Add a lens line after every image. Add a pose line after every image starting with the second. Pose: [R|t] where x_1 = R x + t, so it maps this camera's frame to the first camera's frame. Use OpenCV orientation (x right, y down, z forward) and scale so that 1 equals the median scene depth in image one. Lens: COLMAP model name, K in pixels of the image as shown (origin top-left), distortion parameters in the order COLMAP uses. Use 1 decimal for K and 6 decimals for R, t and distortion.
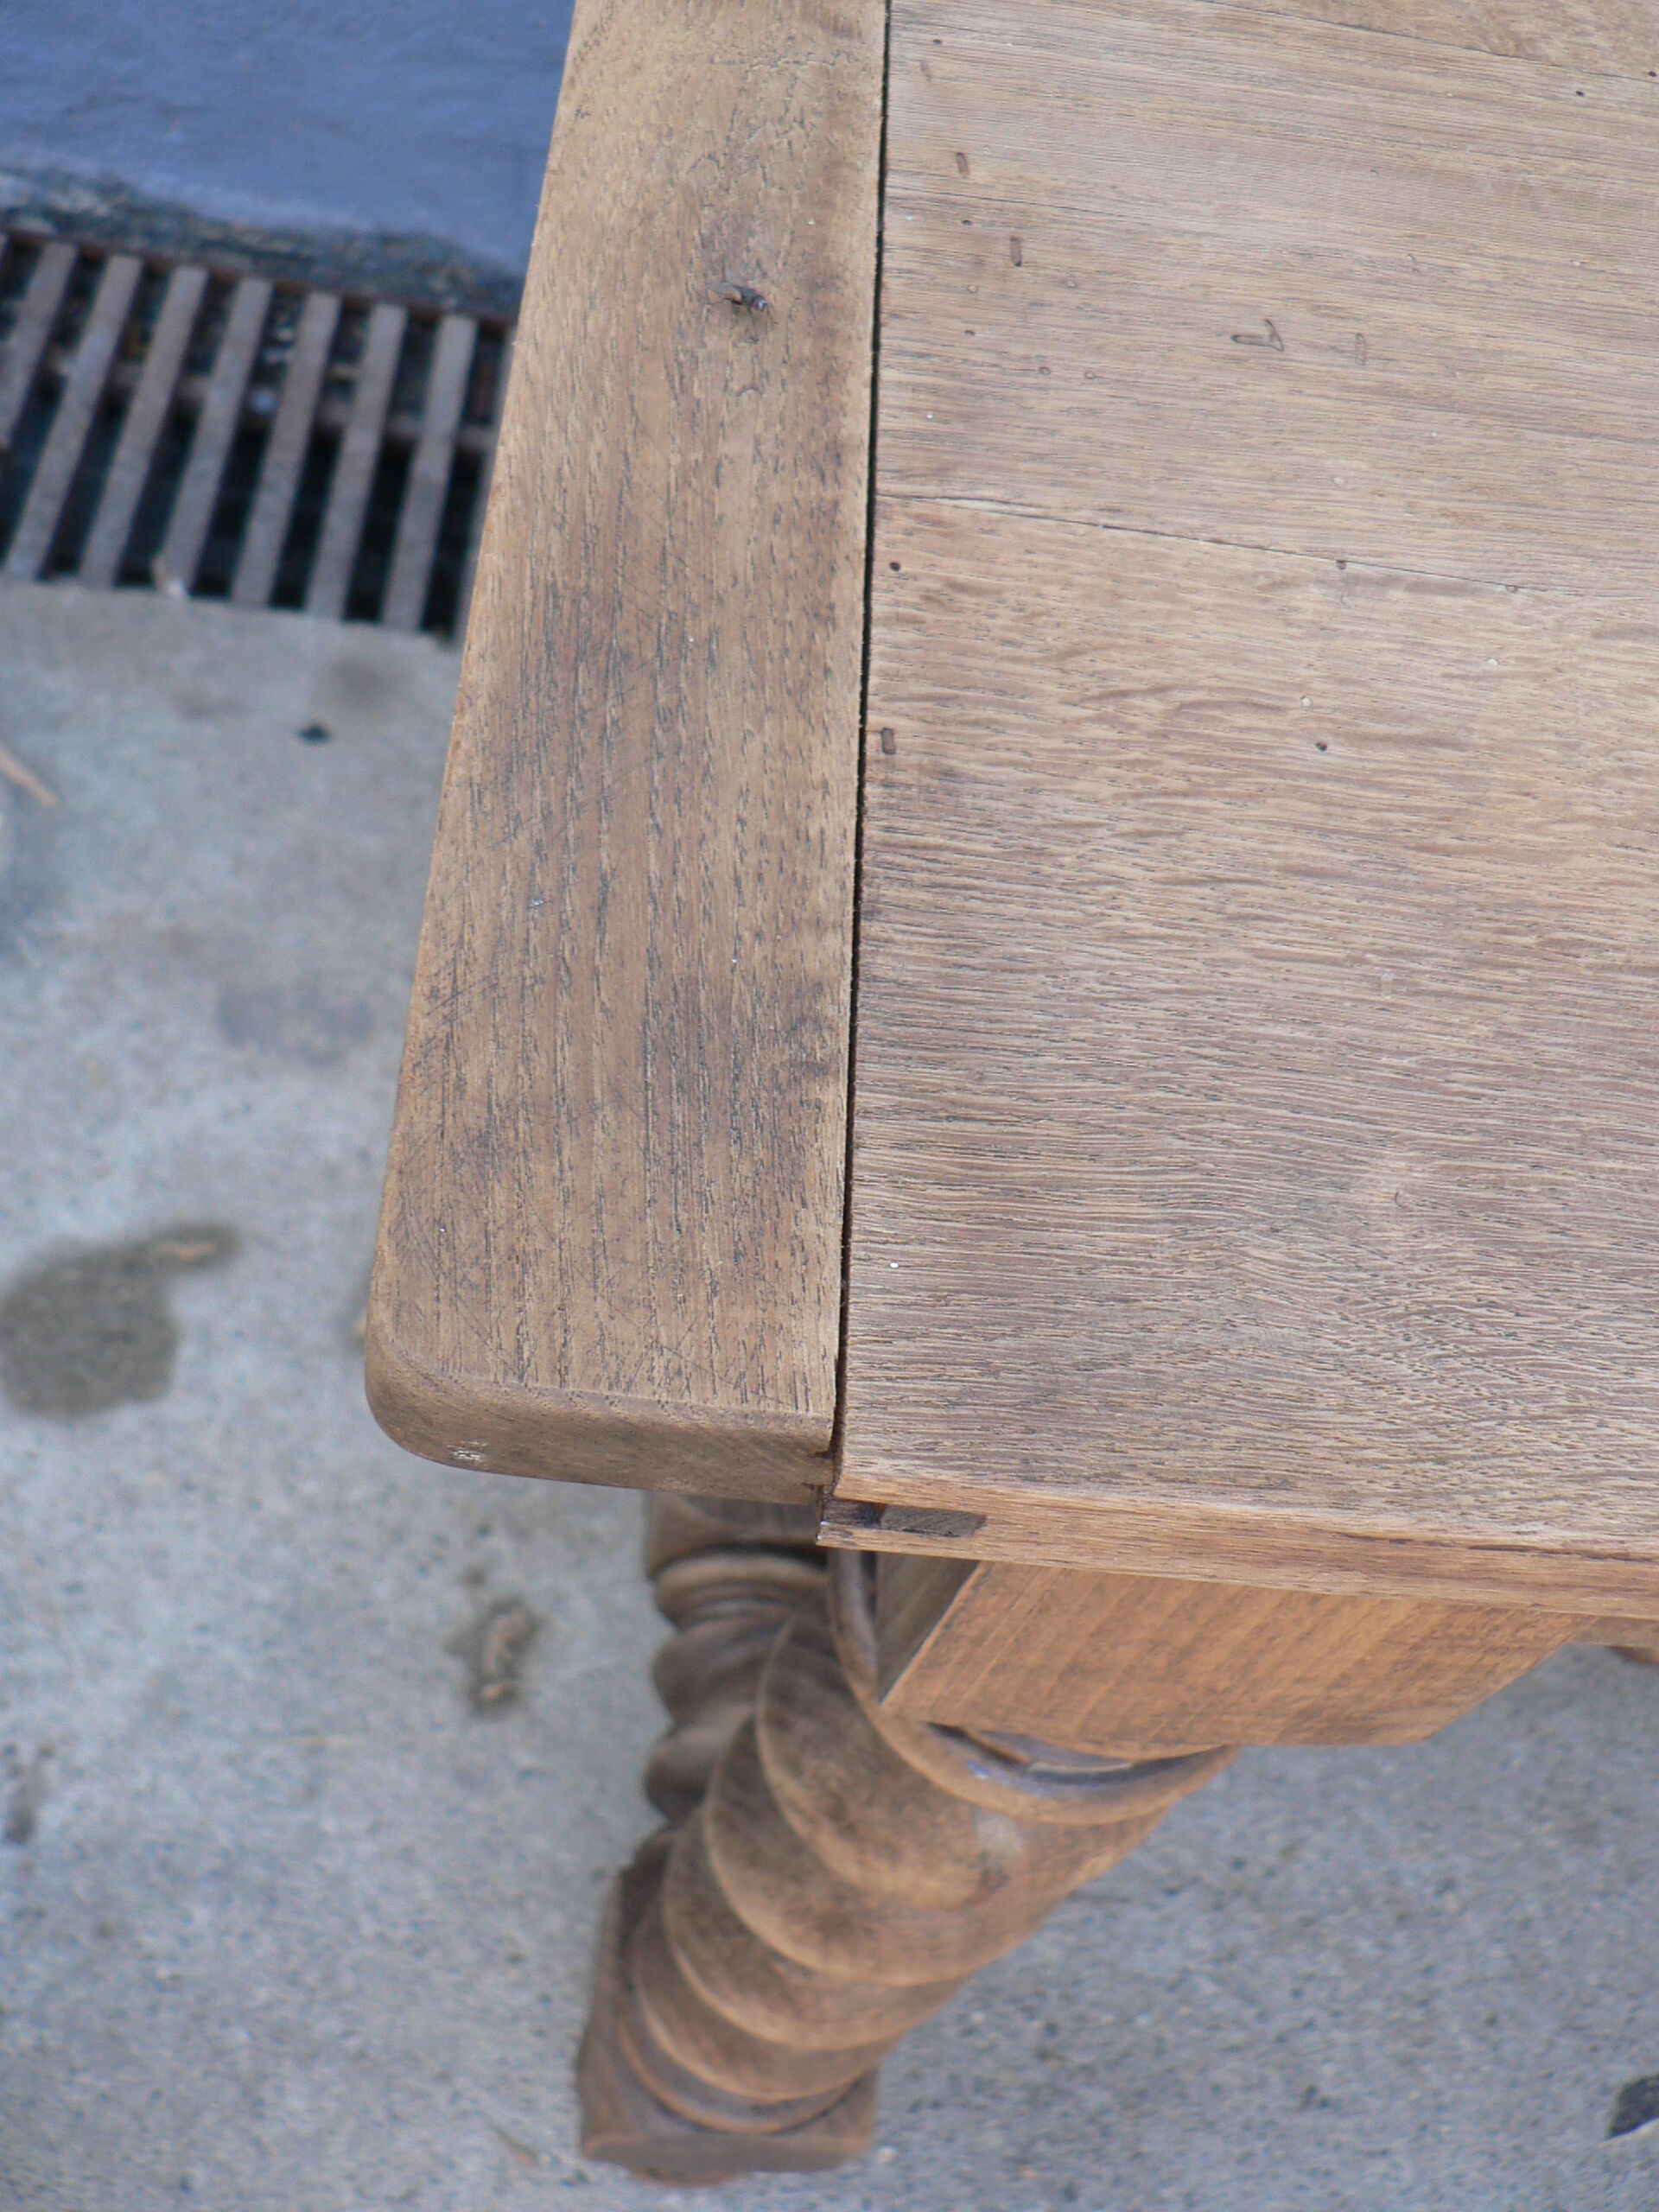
lens RADIAL K [[2437.6, 0, 839.6], [0, 2437.6, 1105.6], [0, 0, 1]] dist [-0.198678, 0.229728]
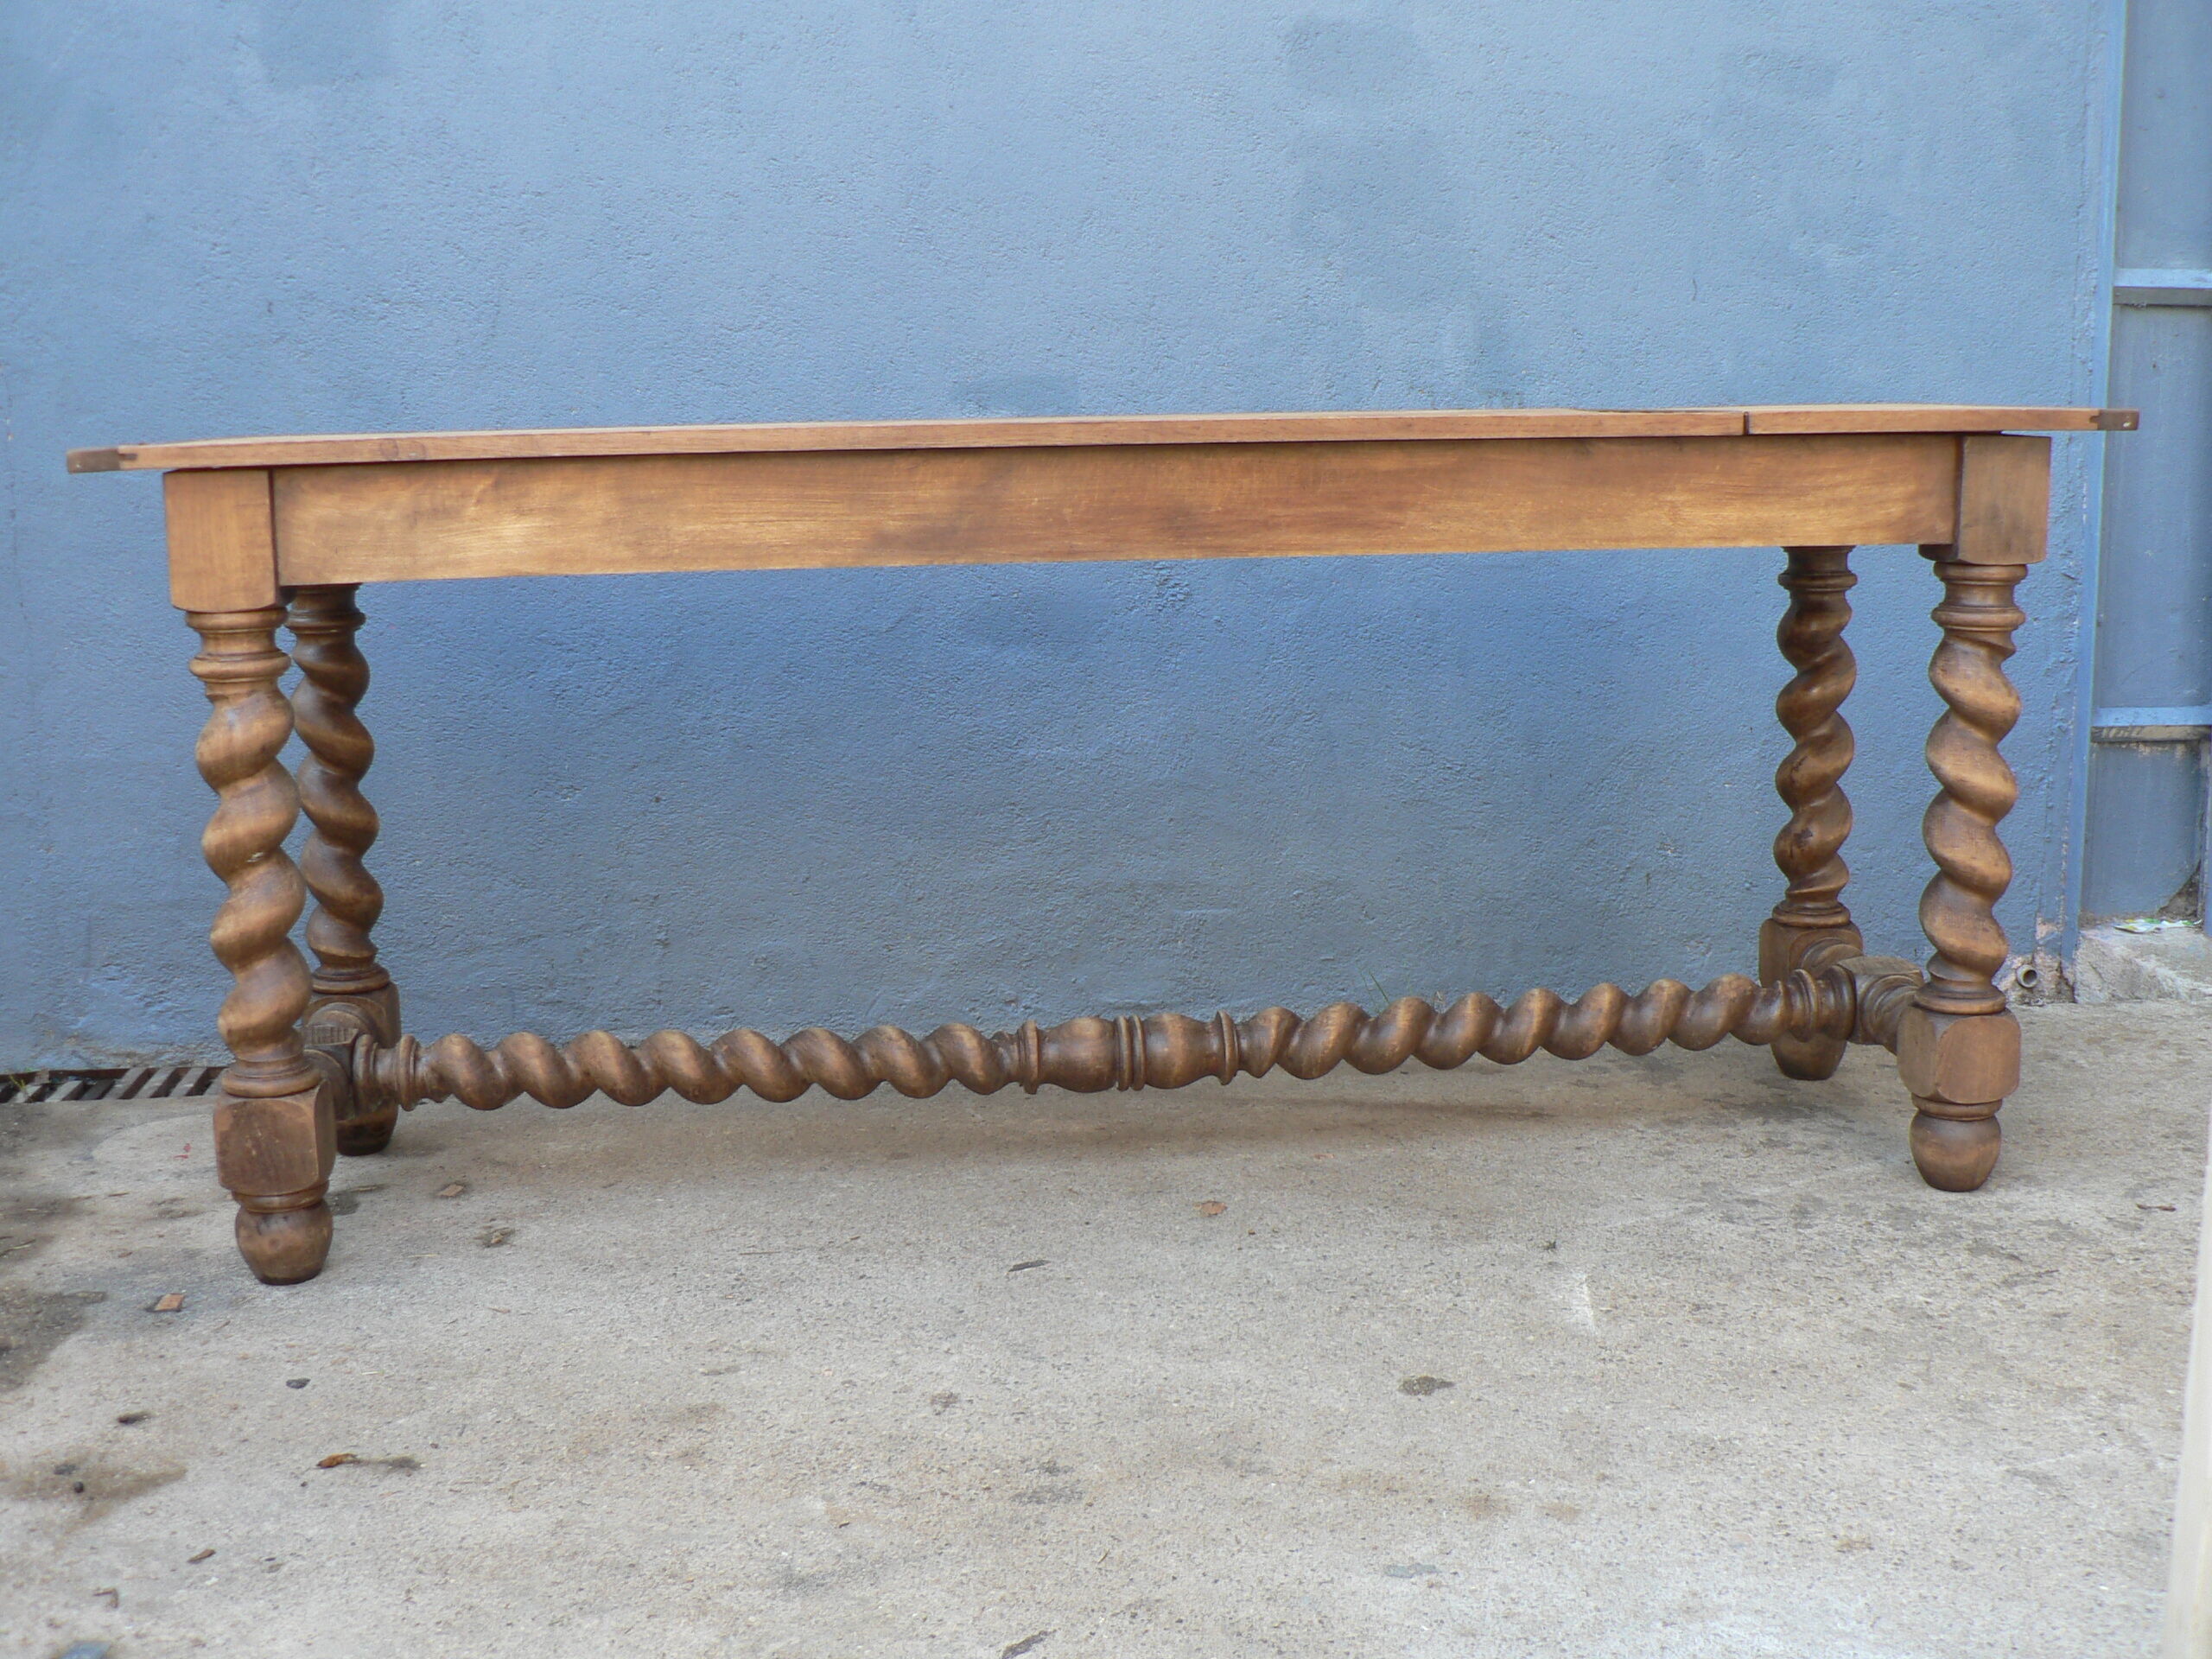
lens RADIAL K [[2437.6, 0, 1043.0], [0, 2437.6, 787.0], [0, 0, 1]] dist [-0.198678, 0.229728]
pose [[0.970219, -0.221262, 0.098585, 0.233856], [0.220533, 0.638487, -0.737360, 1.771144], [0.100205, 0.737142, 0.668267, -0.799005]]
